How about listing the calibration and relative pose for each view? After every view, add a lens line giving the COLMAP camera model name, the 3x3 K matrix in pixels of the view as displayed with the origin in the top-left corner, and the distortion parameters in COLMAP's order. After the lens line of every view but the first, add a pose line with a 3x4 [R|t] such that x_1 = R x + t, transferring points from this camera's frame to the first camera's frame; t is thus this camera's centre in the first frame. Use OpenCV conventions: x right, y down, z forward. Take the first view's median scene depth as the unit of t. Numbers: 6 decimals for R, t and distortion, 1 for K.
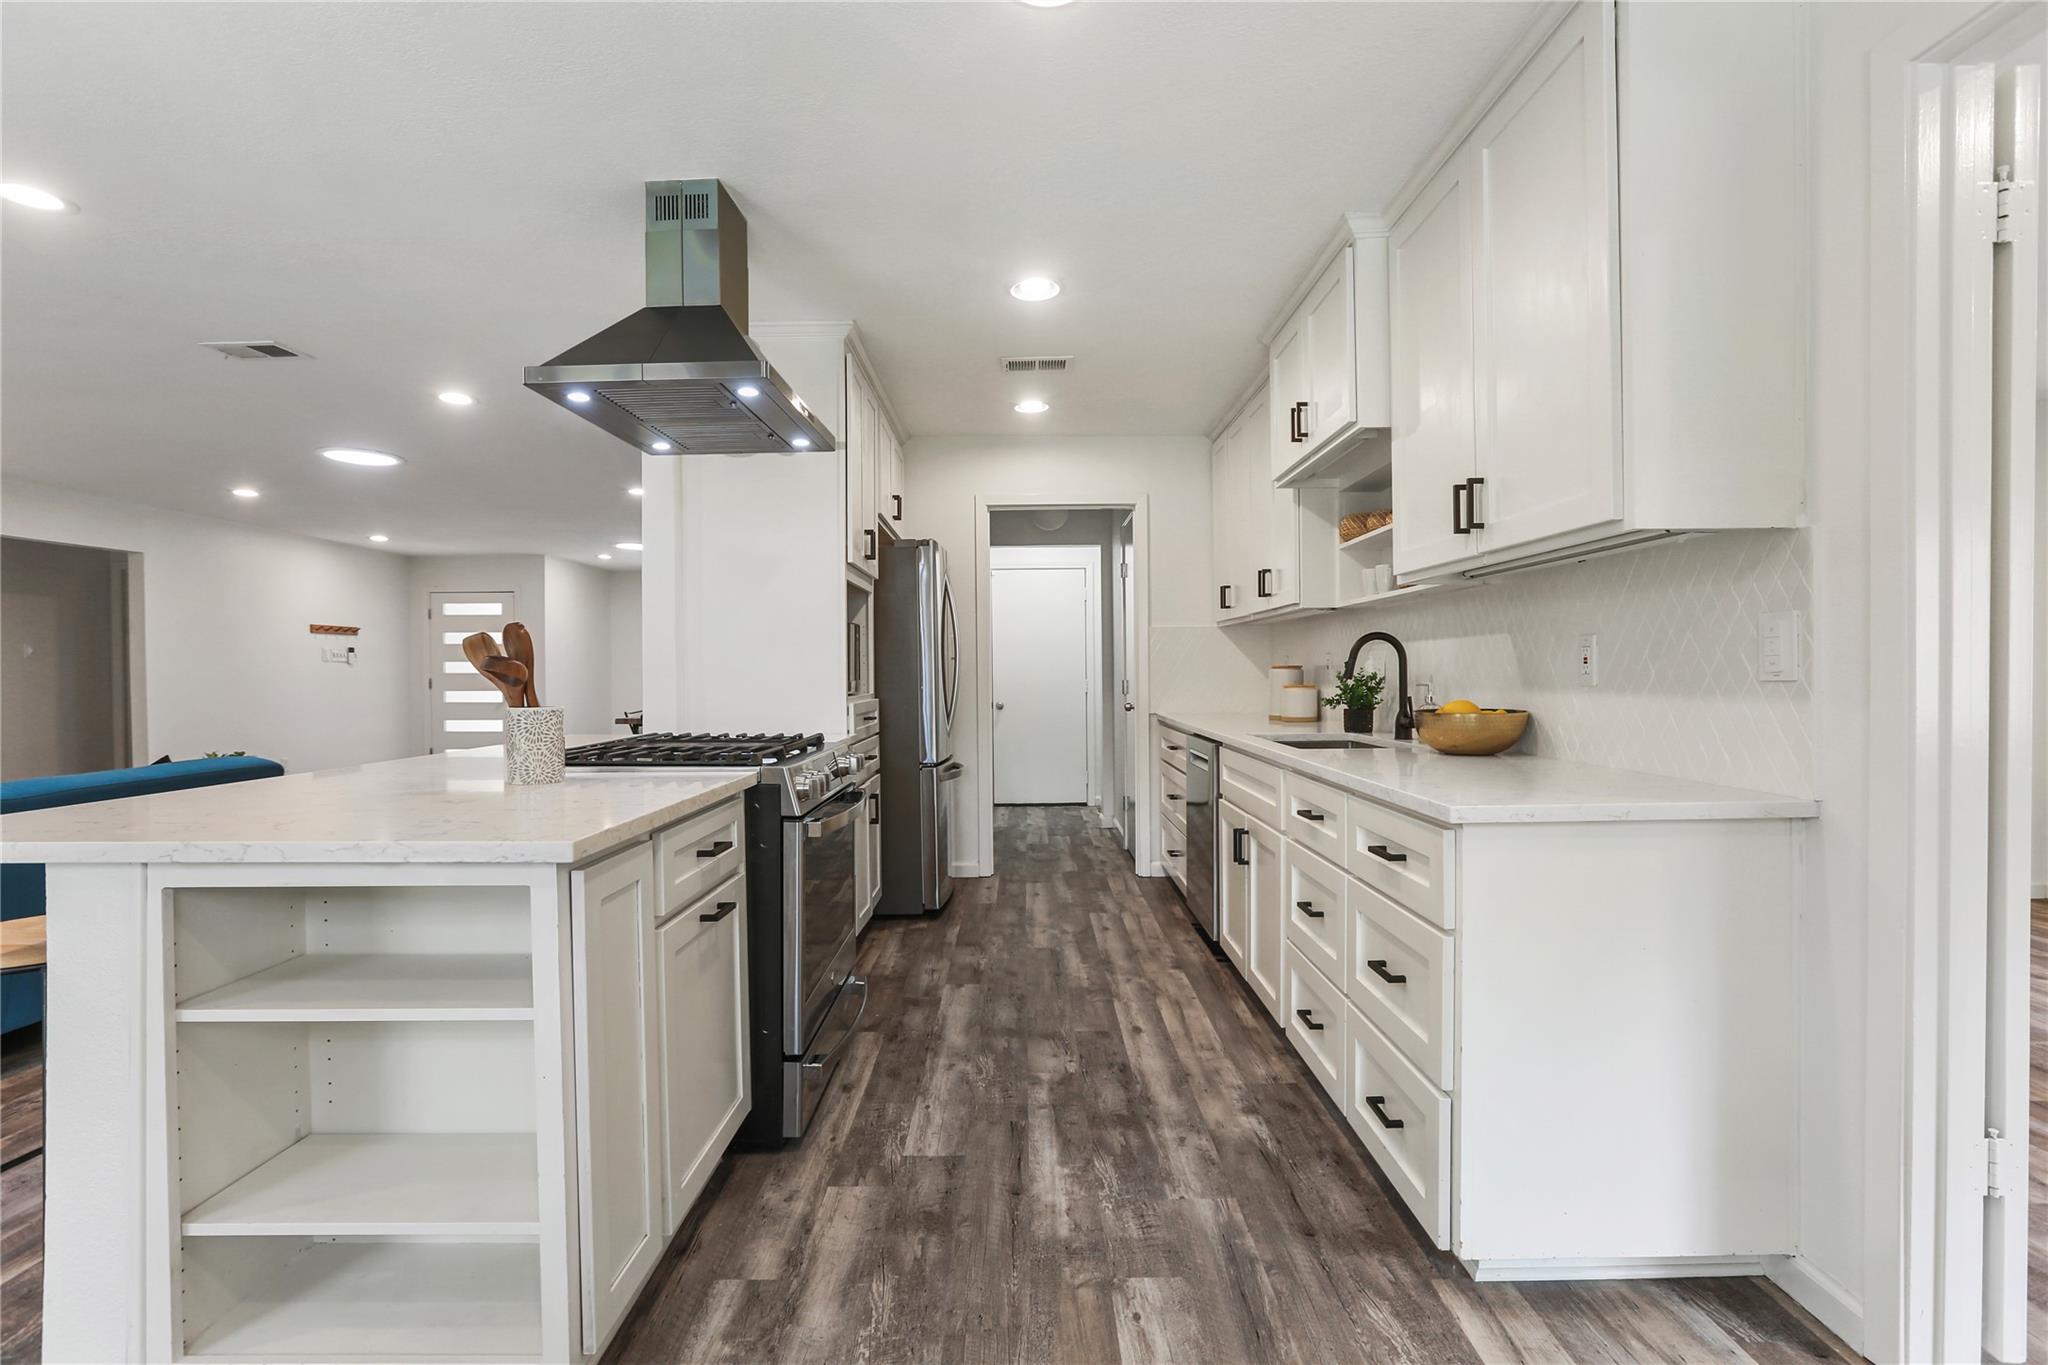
lens RADIAL K [[944.9, 0, 1015.3], [0, 944.9, 677.5], [0, 0, 1]] dist [-0.040619, 0.015435]
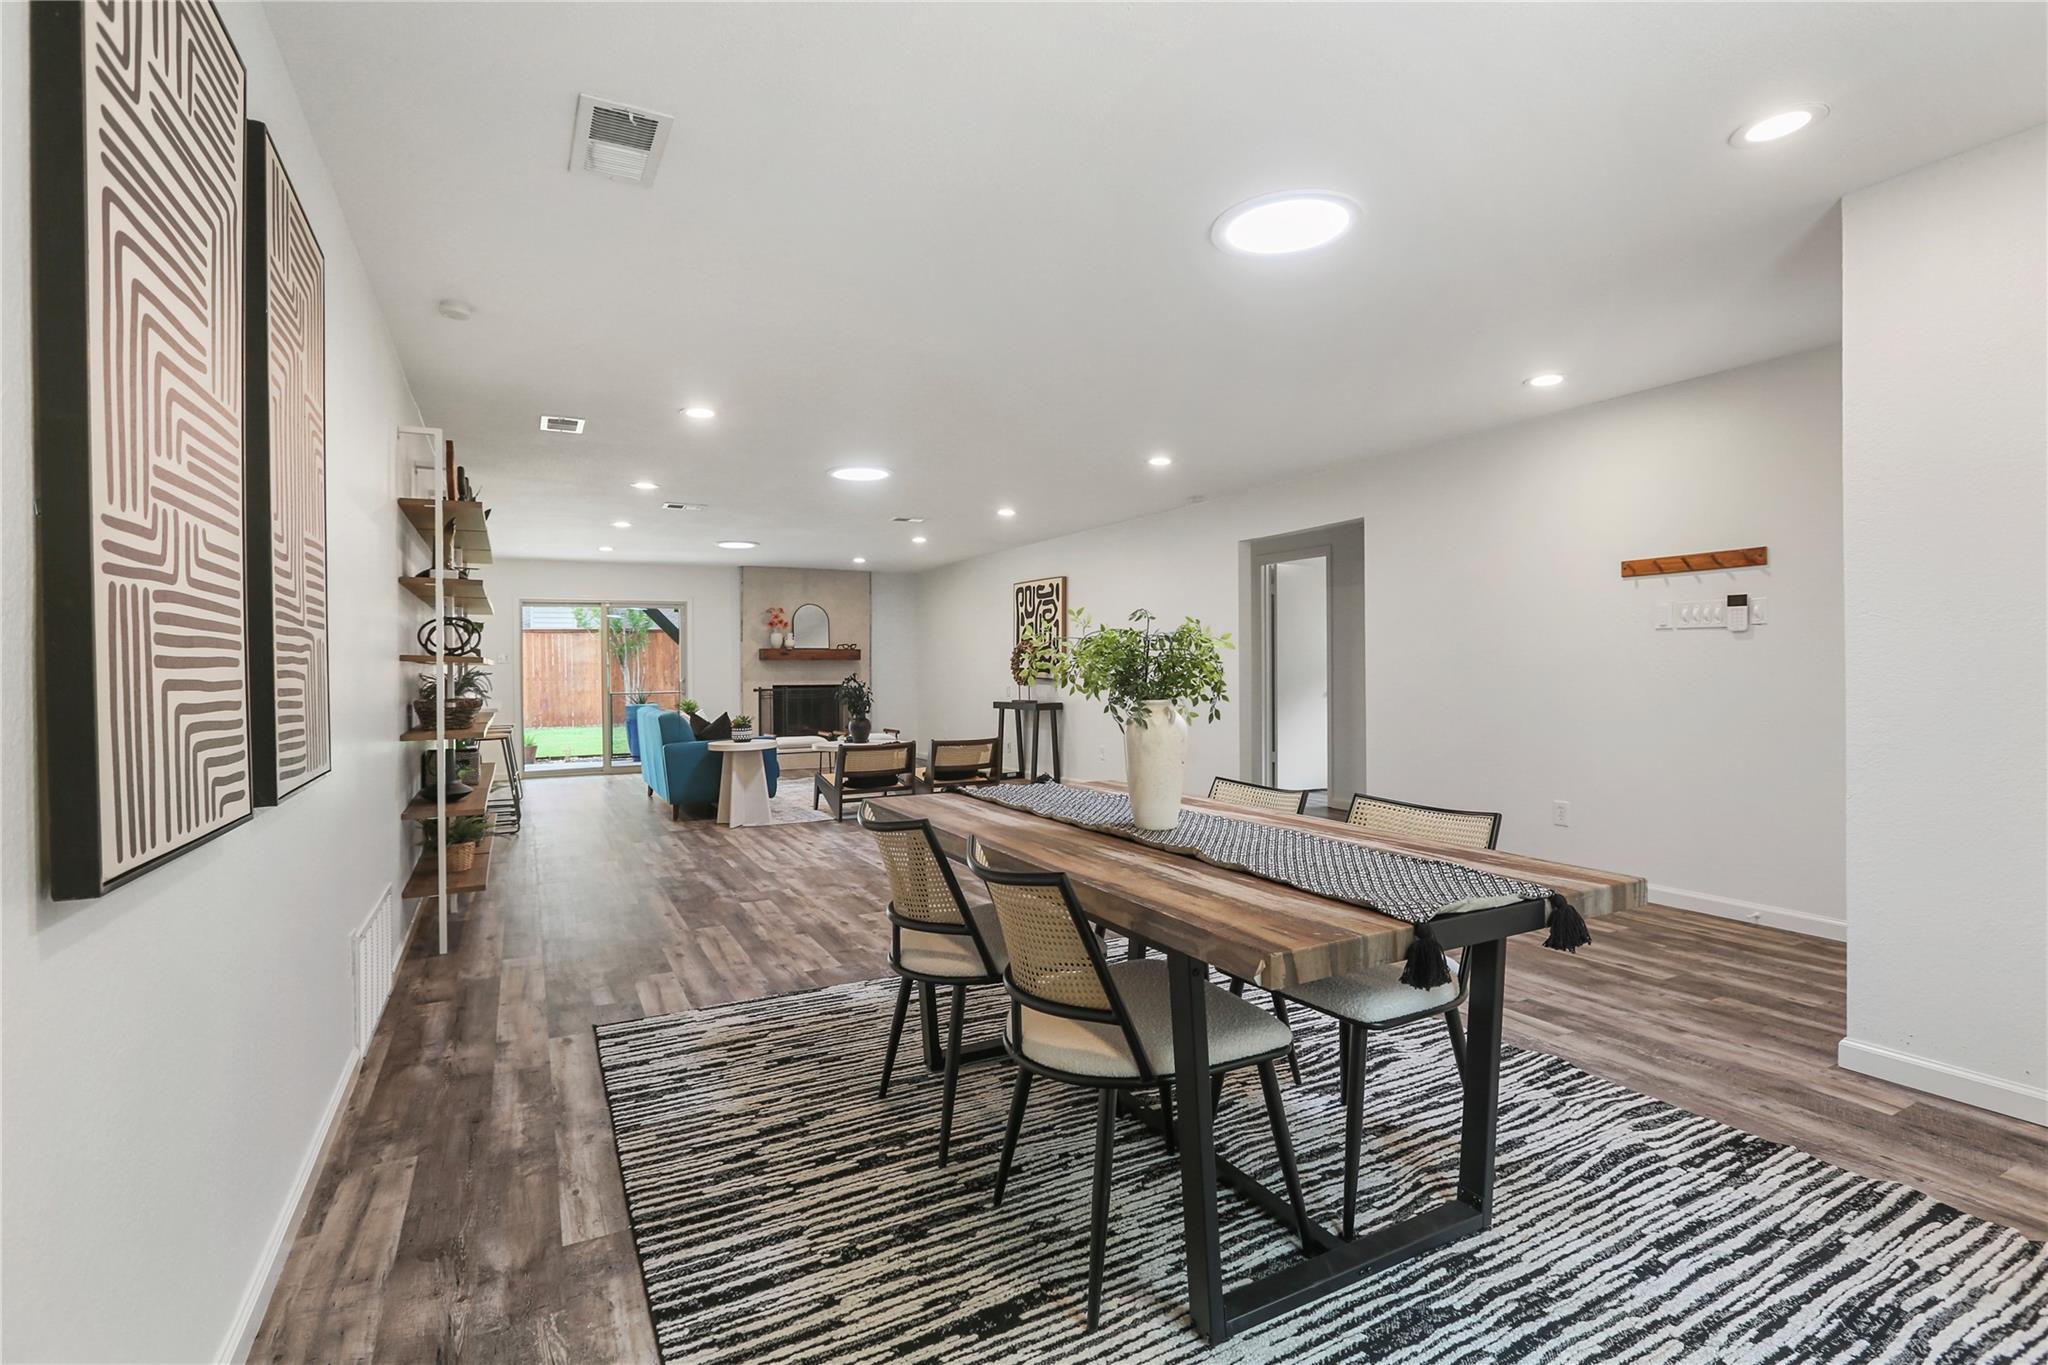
lens RADIAL K [[944.9, 0, 1018.7], [0, 944.9, 677.7], [0, 0, 1]] dist [-0.040619, 0.015435]
pose [[-0.882399, 0.018699, -0.470130, -0.569424], [0.013869, 0.999809, 0.013736, -0.011223], [0.470298, 0.005600, -0.882490, 3.434942]]
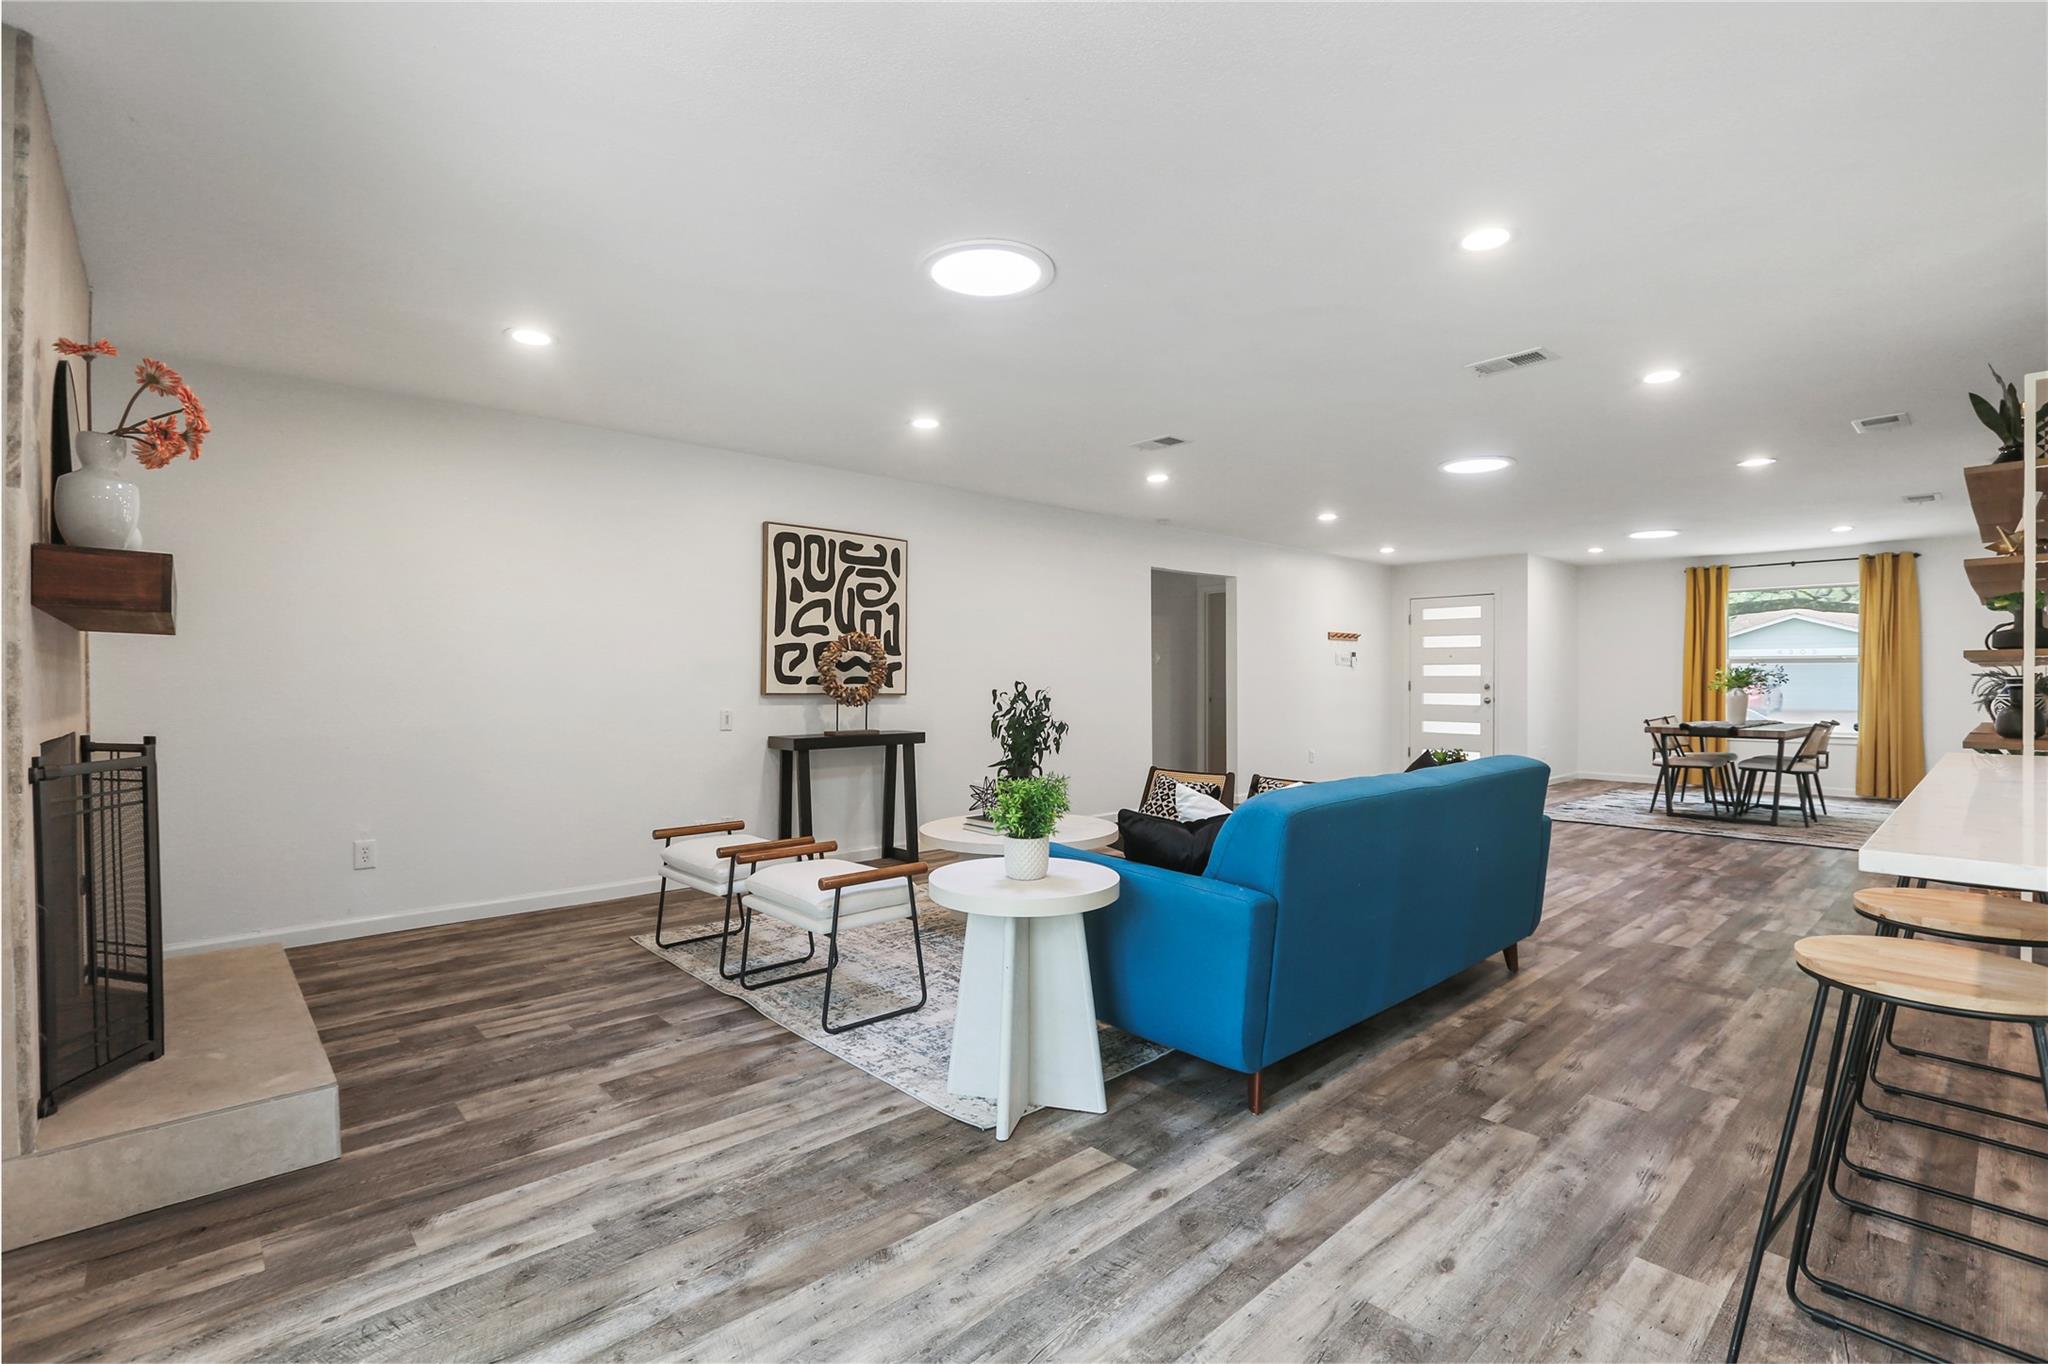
lens RADIAL K [[944.9, 0, 1031.0], [0, 944.9, 691.2], [0, 0, 1]] dist [-0.040619, 0.015435]
pose [[0.687269, 0.013815, -0.726272, -0.476583], [-0.004987, 0.999885, 0.014301, -0.001198], [0.726386, -0.006206, 0.687259, -0.106686]]
